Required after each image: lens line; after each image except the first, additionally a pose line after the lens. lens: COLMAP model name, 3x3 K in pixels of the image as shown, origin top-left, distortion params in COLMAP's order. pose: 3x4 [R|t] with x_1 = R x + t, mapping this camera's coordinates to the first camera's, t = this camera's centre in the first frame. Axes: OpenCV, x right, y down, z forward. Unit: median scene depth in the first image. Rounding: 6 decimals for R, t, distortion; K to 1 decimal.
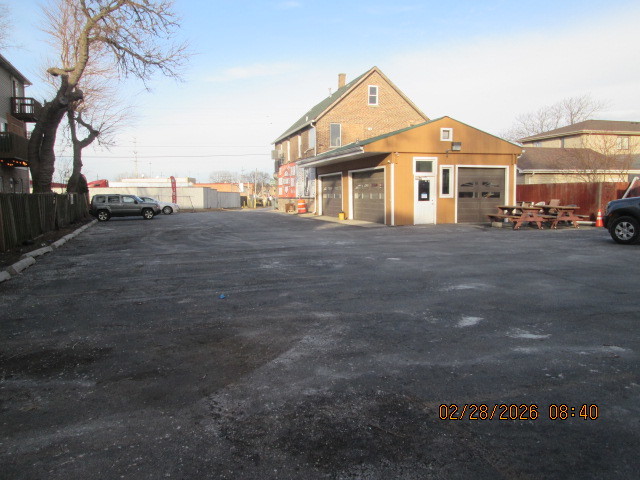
lens RADIAL K [[538.3, 0, 320.0], [0, 538.3, 240.0], [0, 0, 1]] dist [-0.007744, -0.004962]
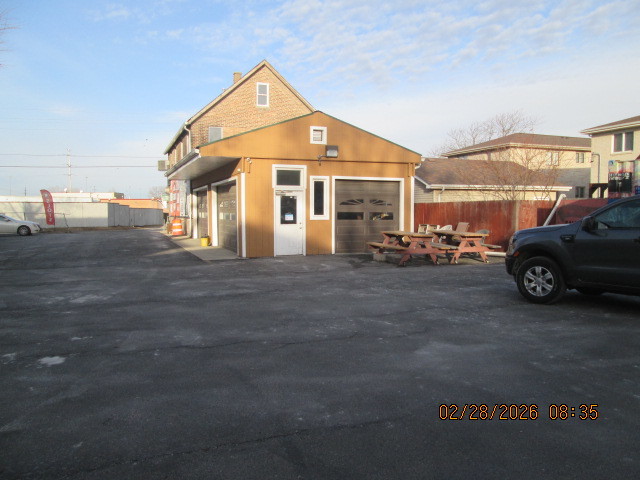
lens RADIAL K [[538.3, 0, 320.0], [0, 538.3, 240.0], [0, 0, 1]] dist [-0.007744, -0.004962]
pose [[0.995381, 0.001184, 0.095995, 0.159176], [0.001775, 0.999526, -0.030733, -0.027048], [-0.095986, 0.030762, 0.994907, 0.252947]]
